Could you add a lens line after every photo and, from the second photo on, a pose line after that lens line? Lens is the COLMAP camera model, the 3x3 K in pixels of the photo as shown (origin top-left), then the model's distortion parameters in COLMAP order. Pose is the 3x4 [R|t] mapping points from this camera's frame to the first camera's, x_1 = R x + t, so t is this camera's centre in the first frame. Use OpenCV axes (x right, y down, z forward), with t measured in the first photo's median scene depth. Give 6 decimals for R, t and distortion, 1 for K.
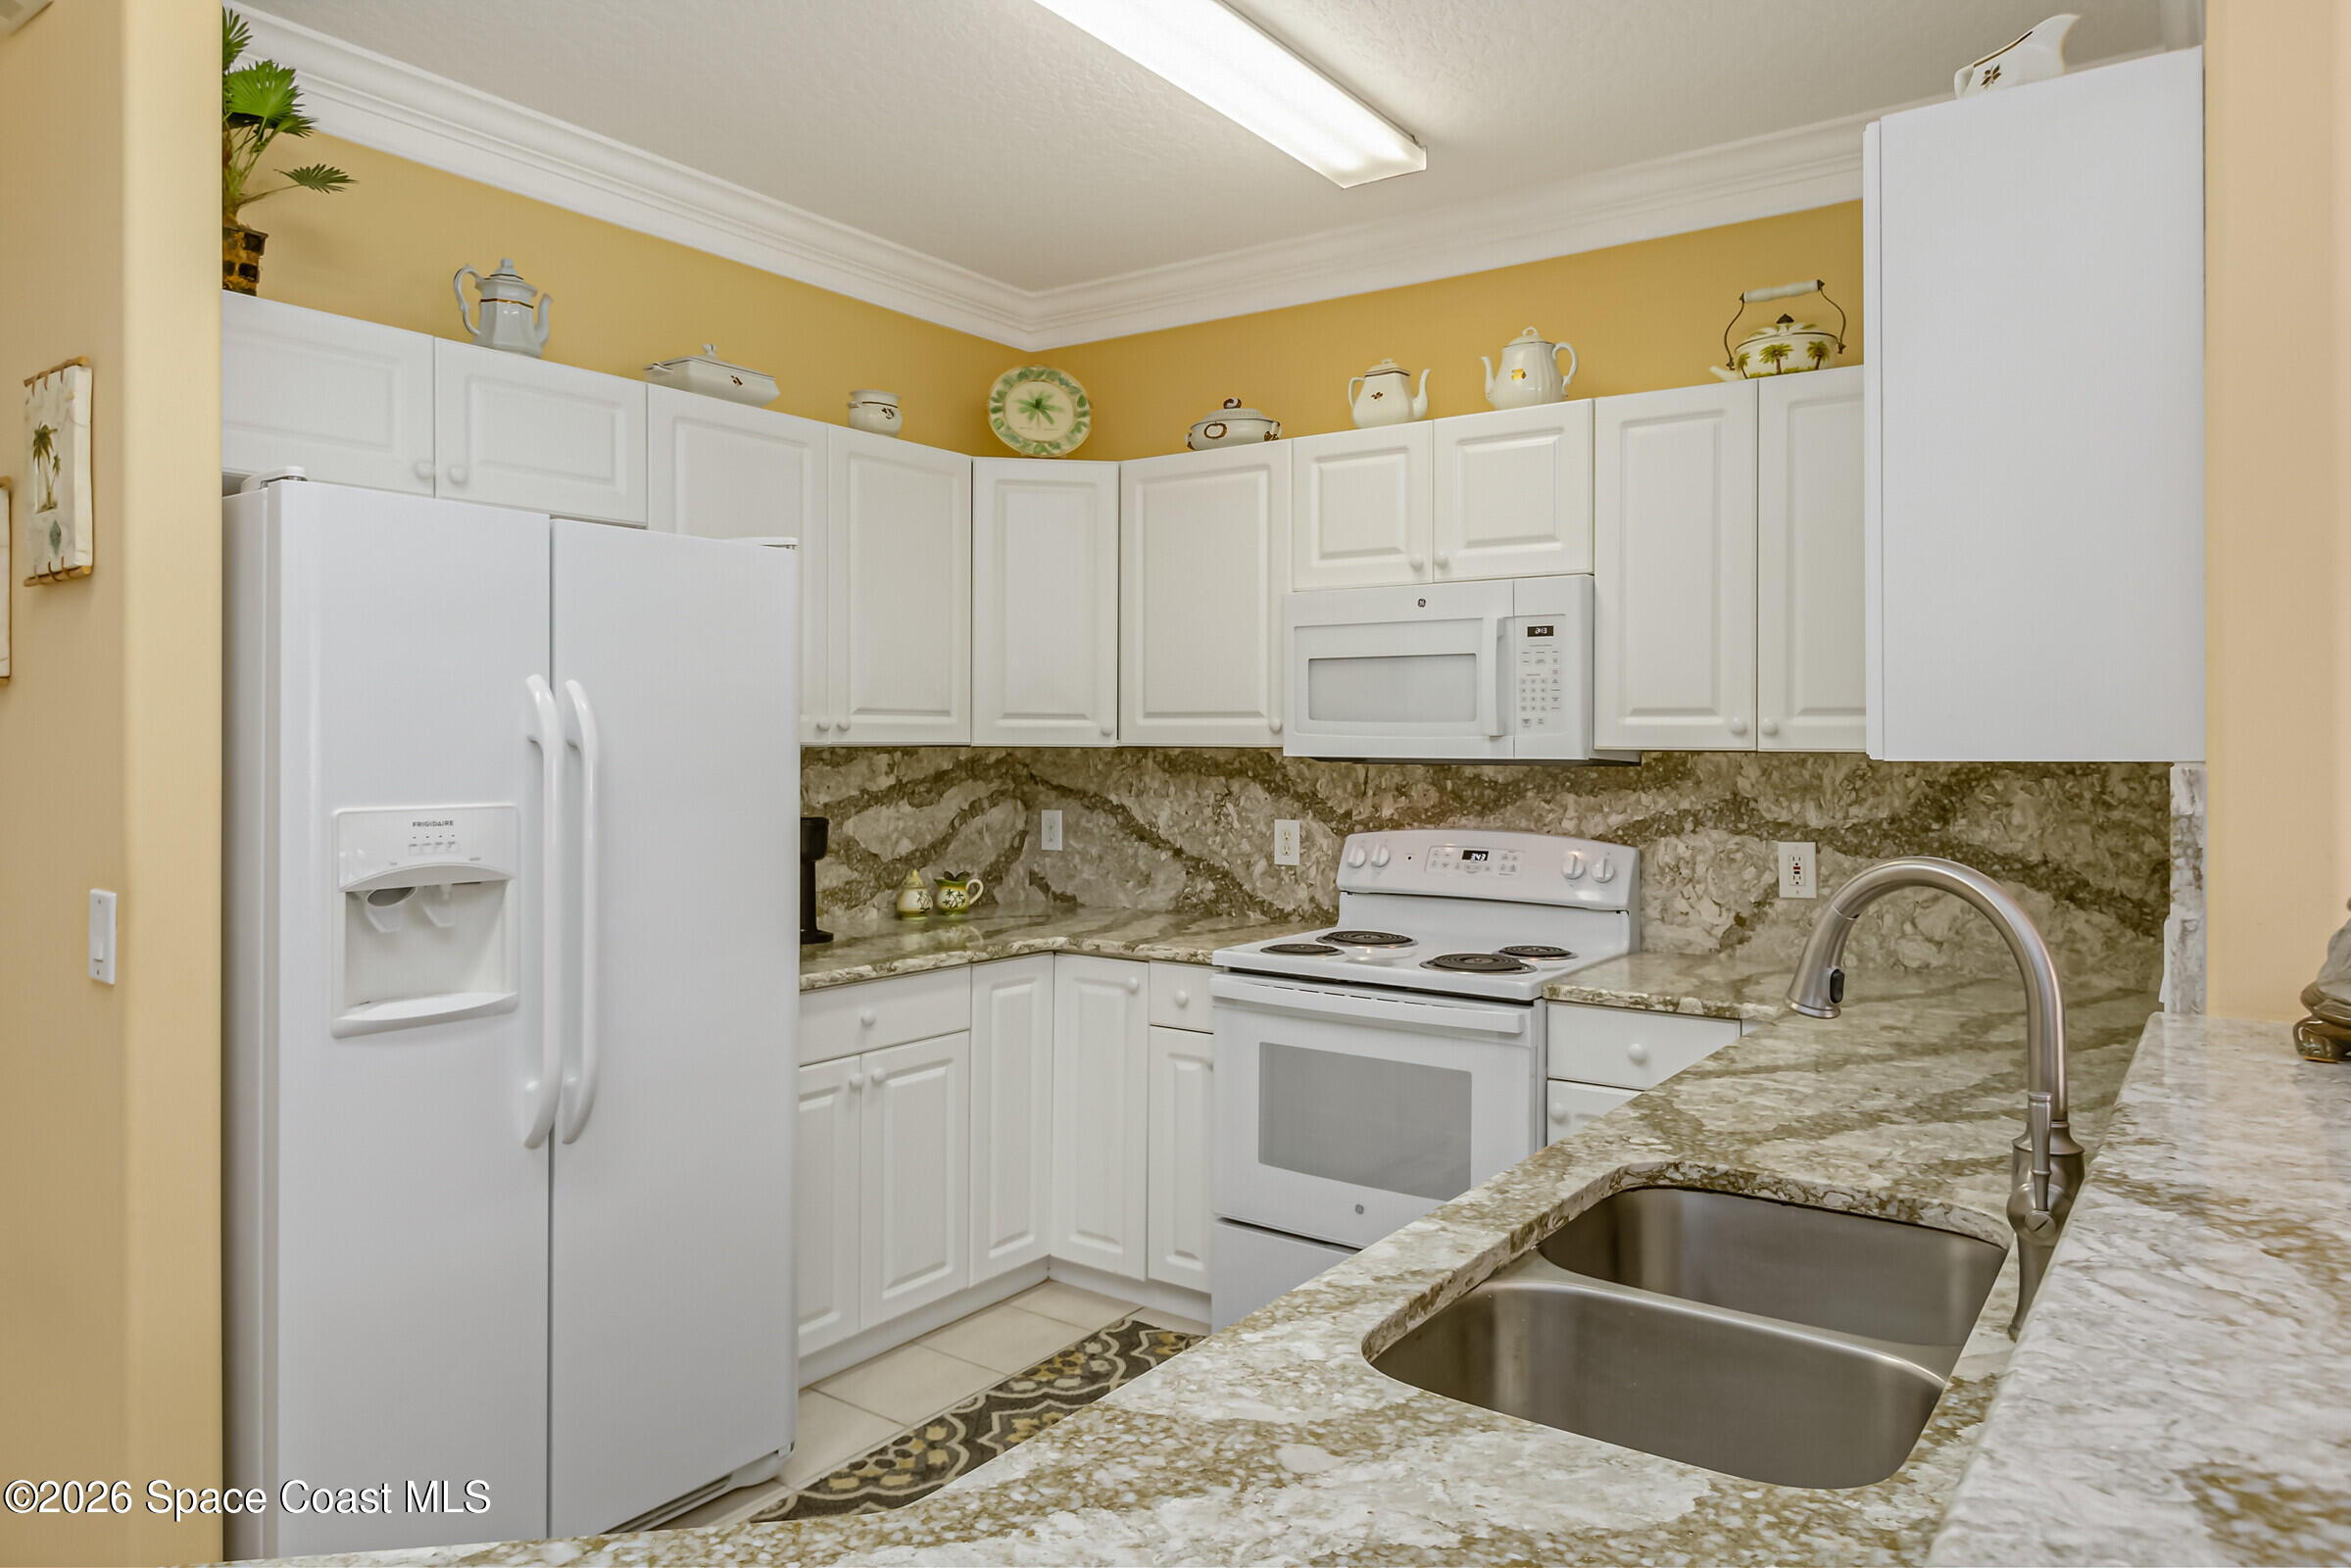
lens RADIAL K [[1480.0, 0, 1172.1], [0, 1480.0, 735.7], [0, 0, 1]] dist [0.002025, 0.000173]
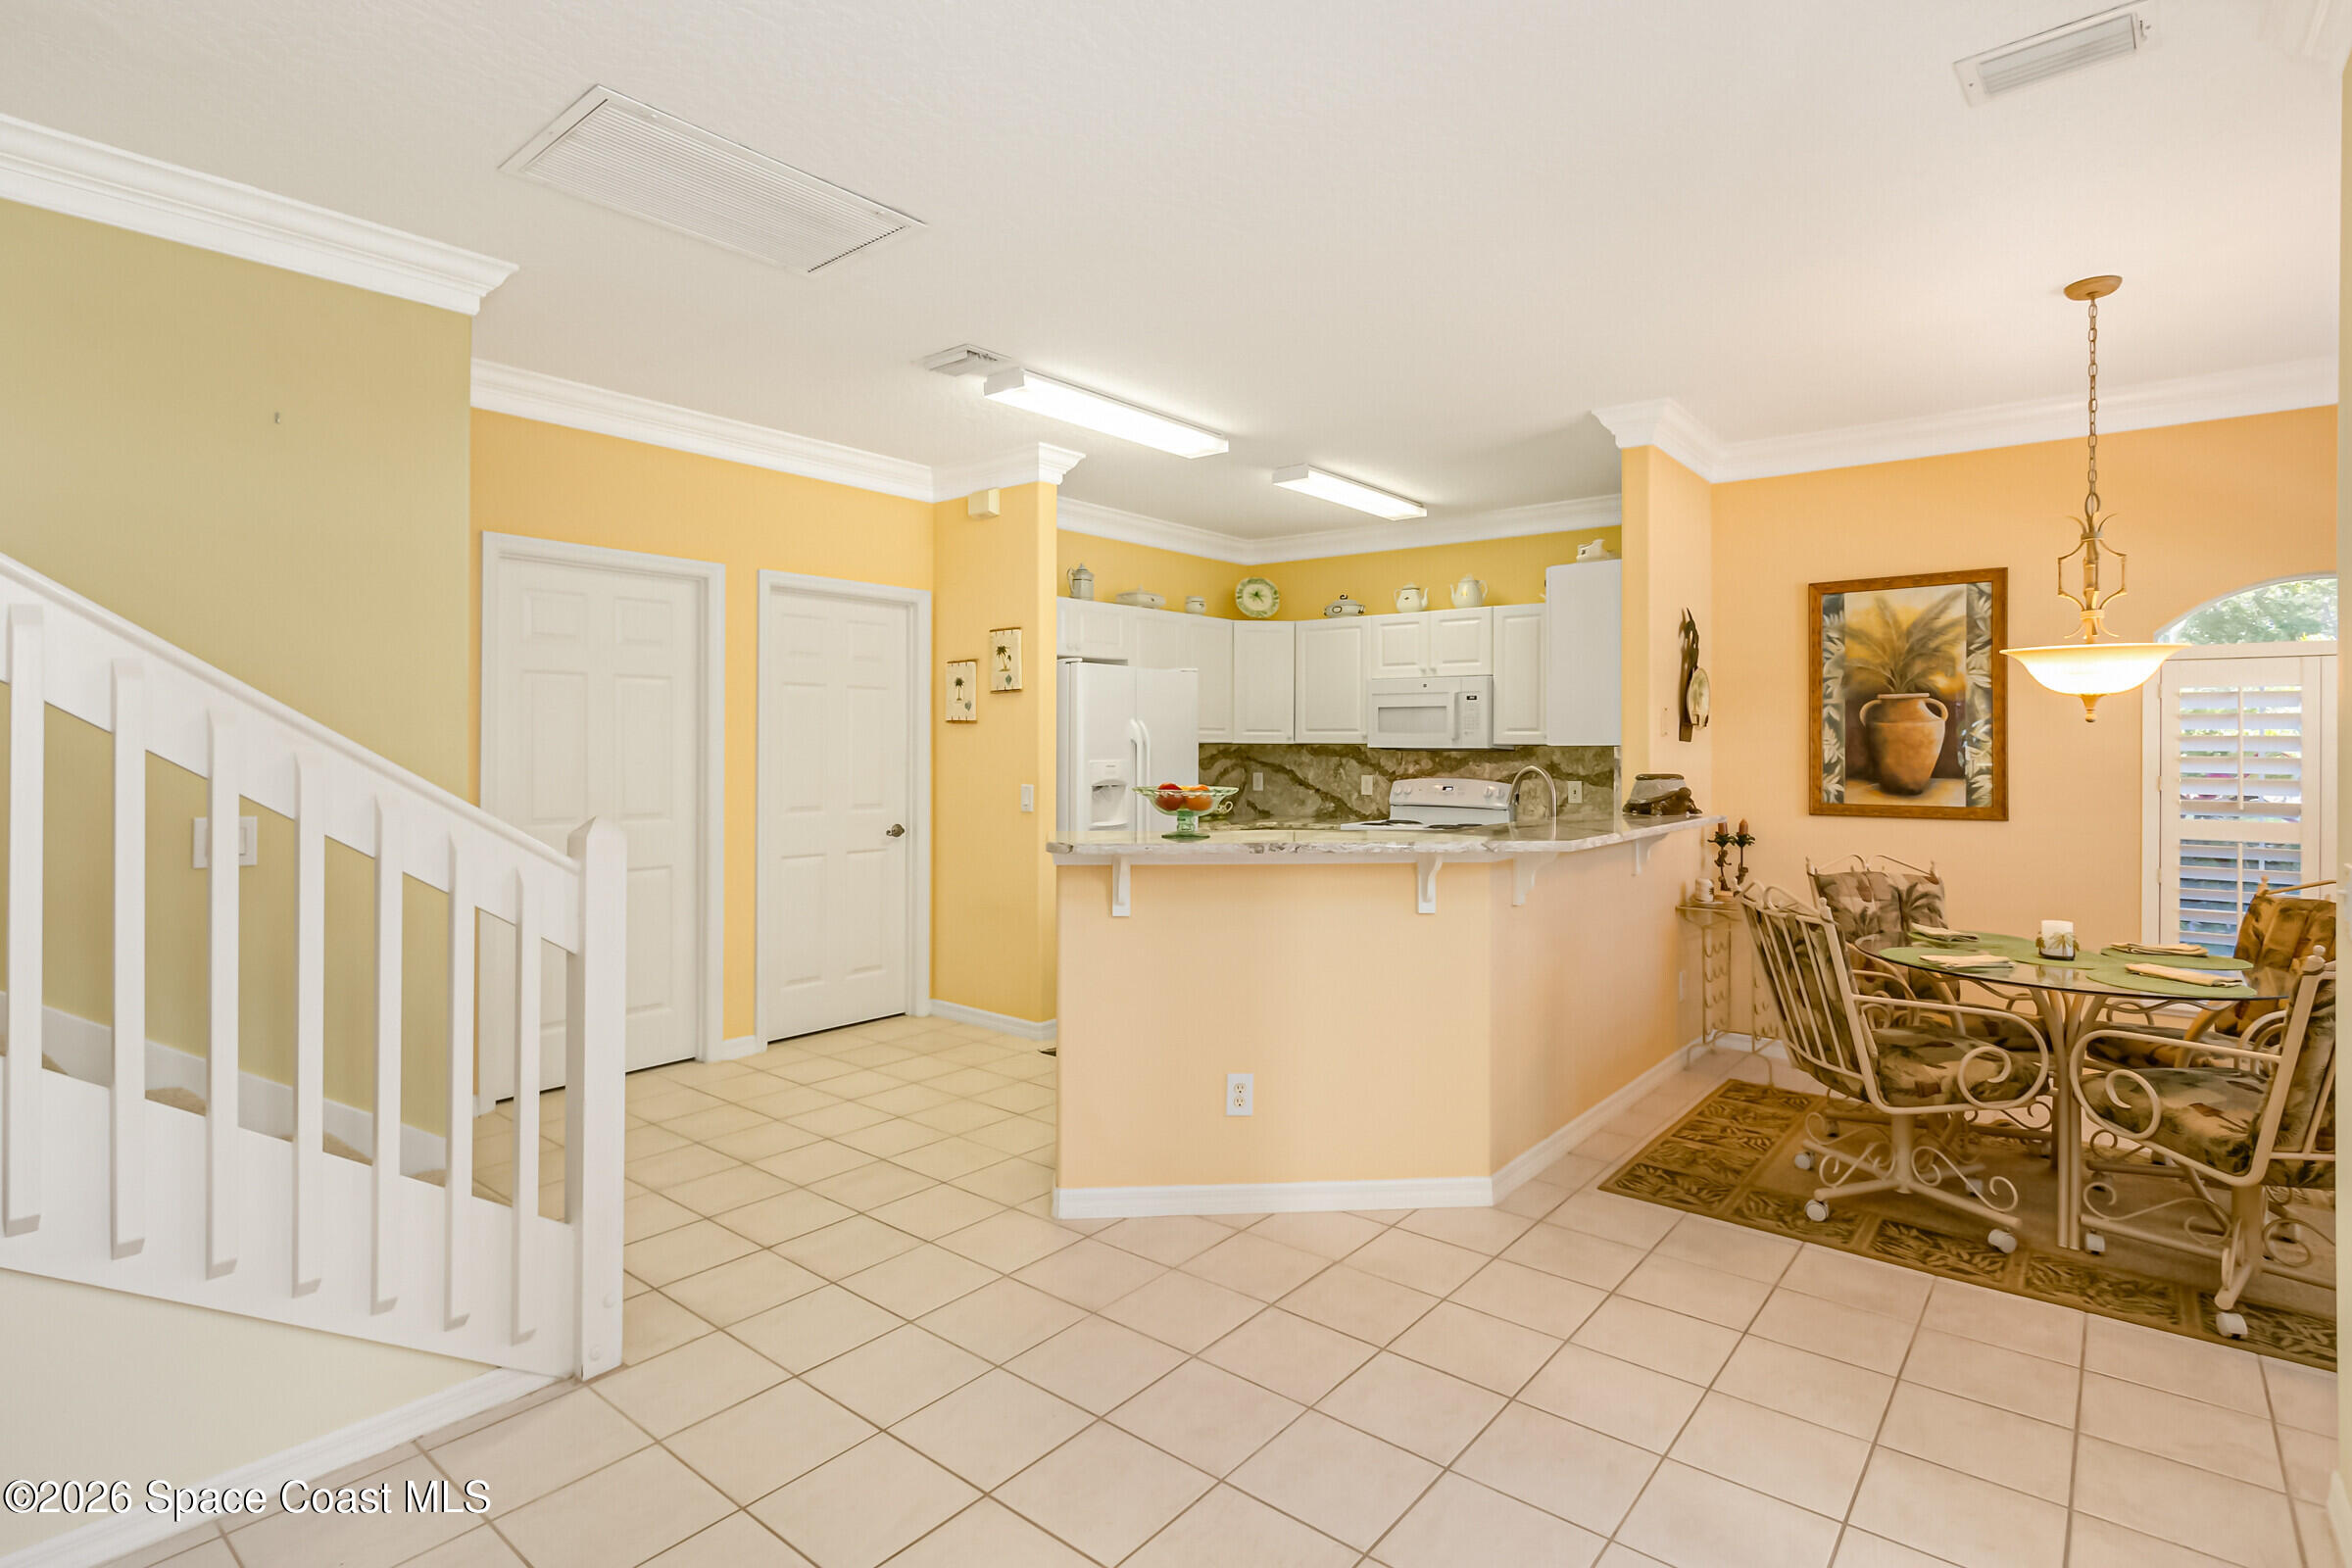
lens RADIAL K [[1130.1, 0, 1160.9], [0, 1130.1, 747.3], [0, 0, 1]] dist [-0.001670, 0.000584]
pose [[0.997155, 0.000574, -0.075376, -0.116545], [-0.000096, 0.999980, 0.006340, 0.002019], [0.075378, -0.006314, 0.997135, -0.828531]]
